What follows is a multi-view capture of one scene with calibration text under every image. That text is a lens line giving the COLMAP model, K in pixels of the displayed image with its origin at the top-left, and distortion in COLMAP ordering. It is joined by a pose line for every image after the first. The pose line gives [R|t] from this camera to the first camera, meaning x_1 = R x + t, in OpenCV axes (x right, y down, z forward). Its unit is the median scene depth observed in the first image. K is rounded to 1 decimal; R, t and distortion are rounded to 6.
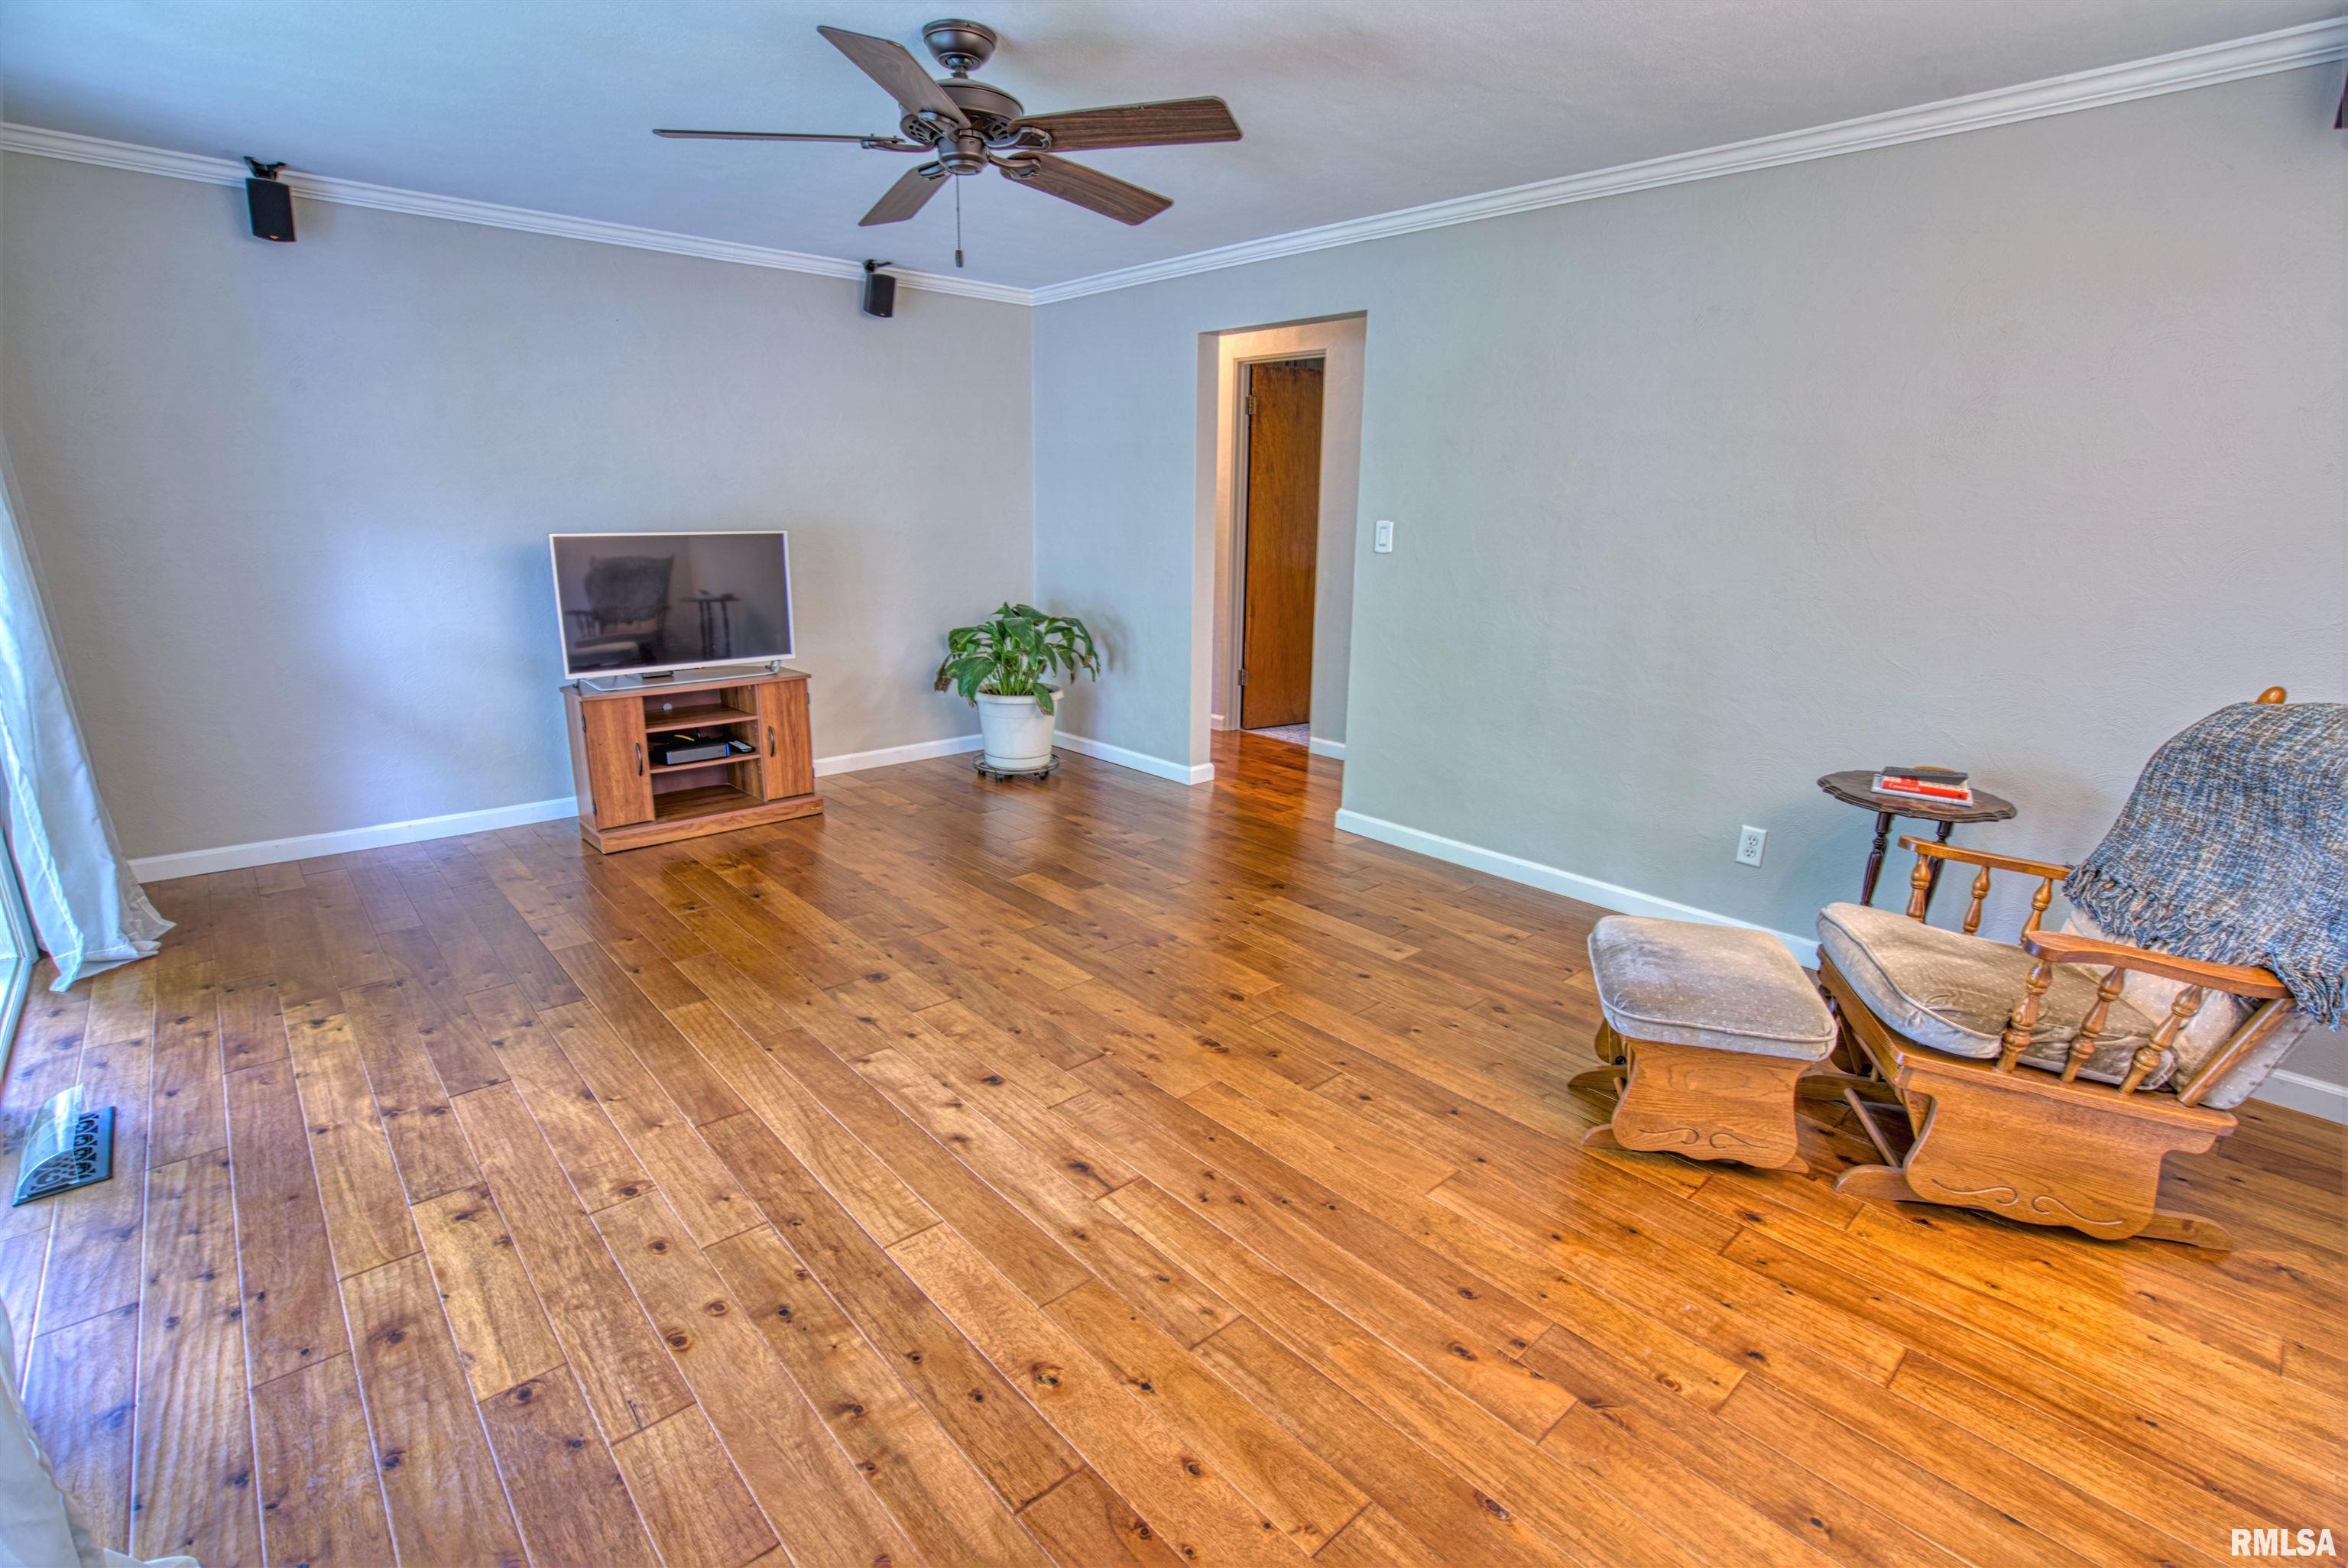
lens RADIAL K [[1088.5, 0, 1166.6], [0, 1088.5, 790.0], [0, 0, 1]] dist [-0.061147, 0.024455]
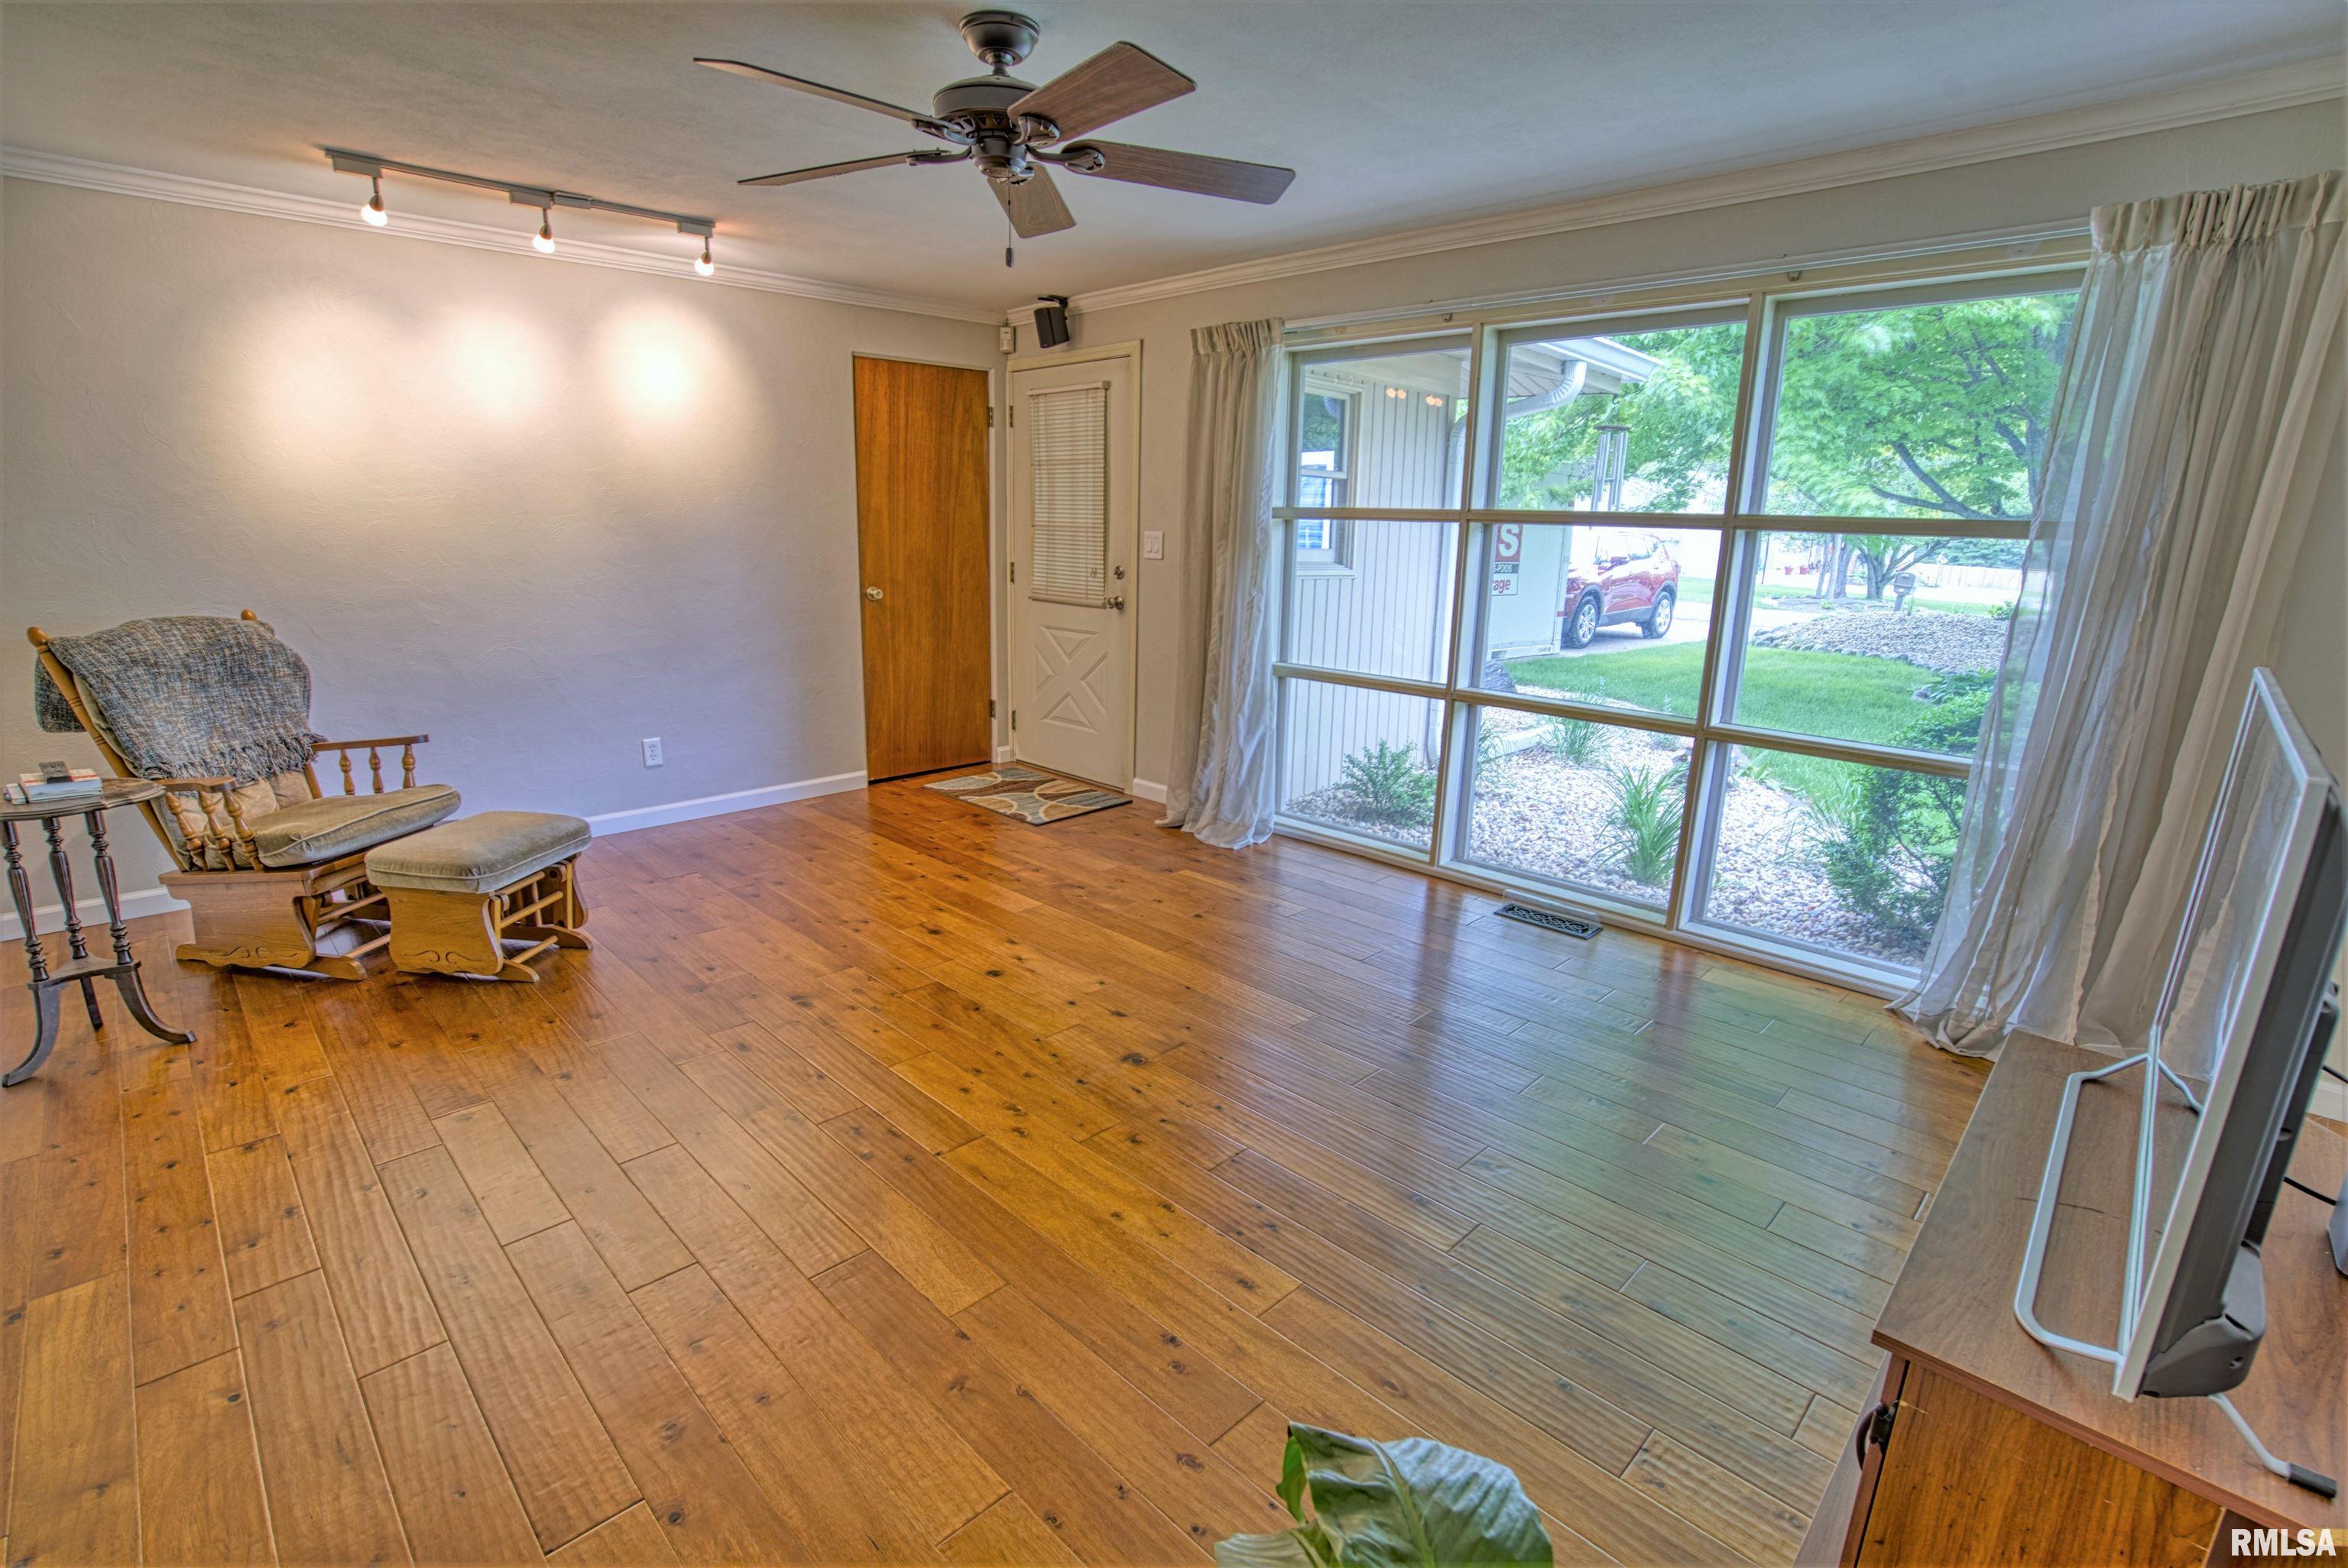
lens RADIAL K [[1088.5, 0, 1166.6], [0, 1088.5, 790.0], [0, 0, 1]] dist [-0.061147, 0.024455]
pose [[-0.997990, -0.029078, -0.056312, -0.180169], [-0.052806, 0.872832, 0.485155, -0.350441], [0.035043, 0.487154, -0.872613, 1.277809]]
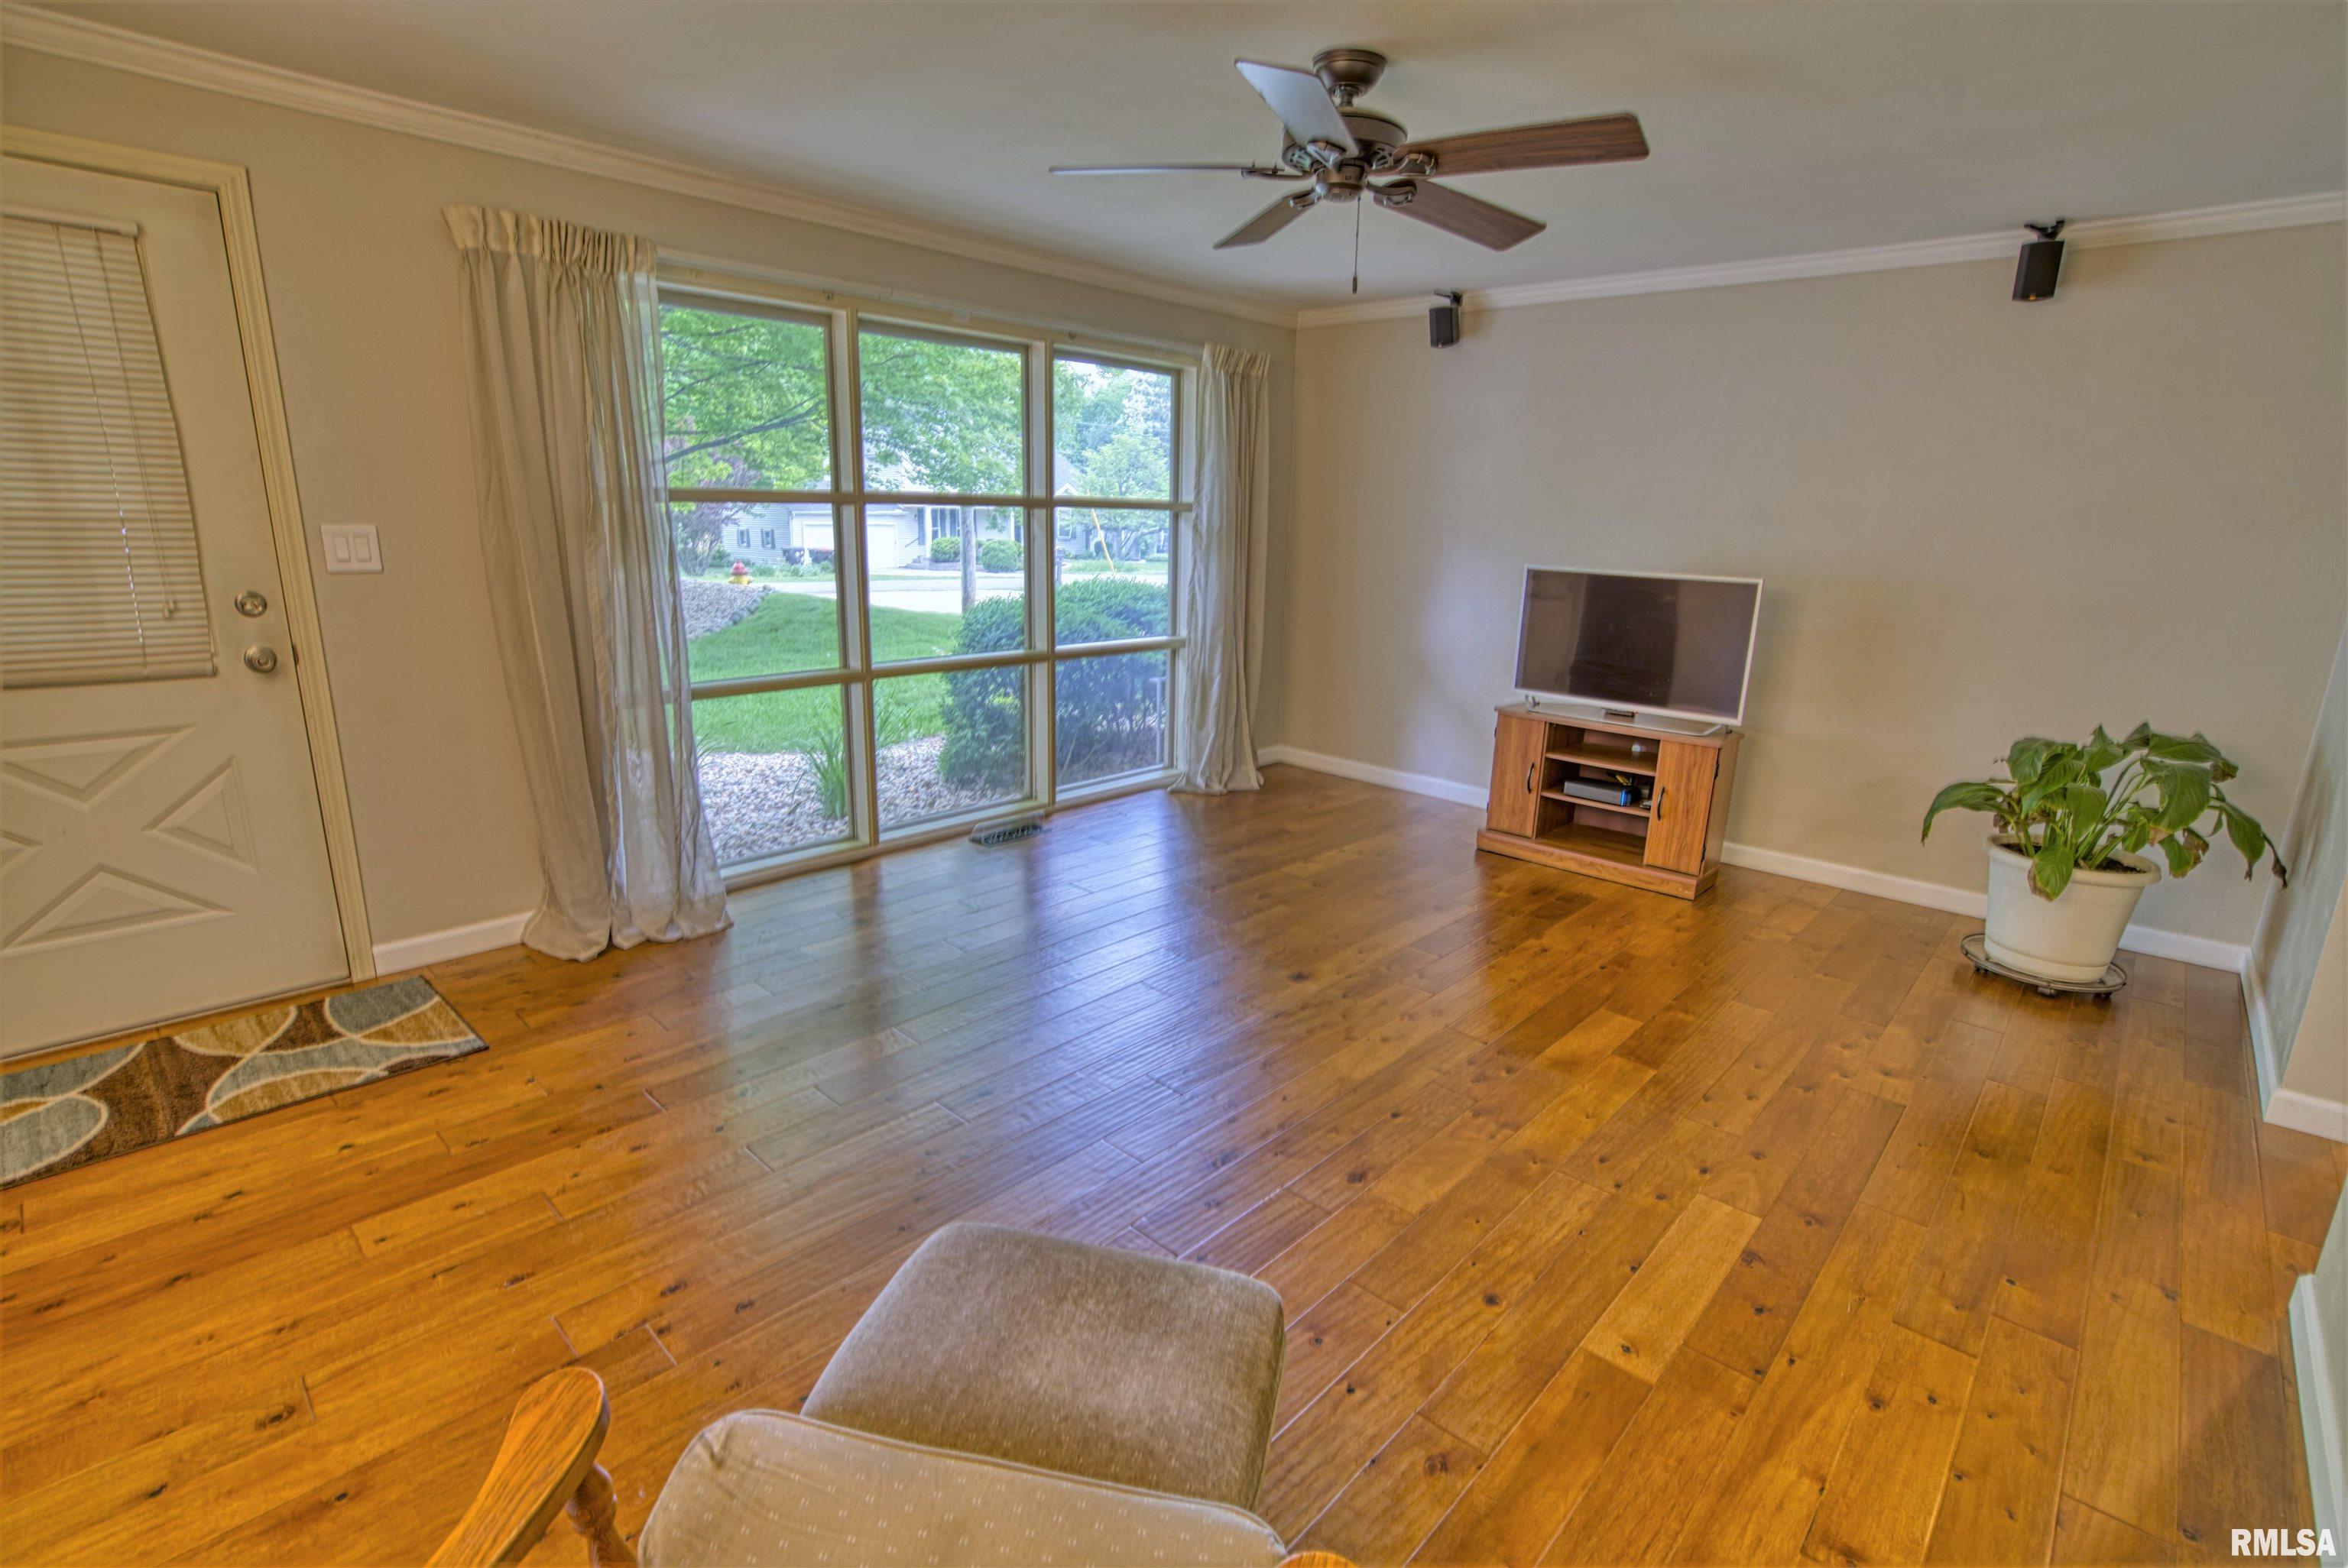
lens RADIAL K [[1088.5, 0, 1166.6], [0, 1088.5, 790.0], [0, 0, 1]] dist [-0.061147, 0.024455]
pose [[0.078901, 0.230080, -0.969968, 0.542247], [-0.280257, 0.938878, 0.199909, -0.134013], [0.956677, 0.256067, 0.138560, 0.520449]]
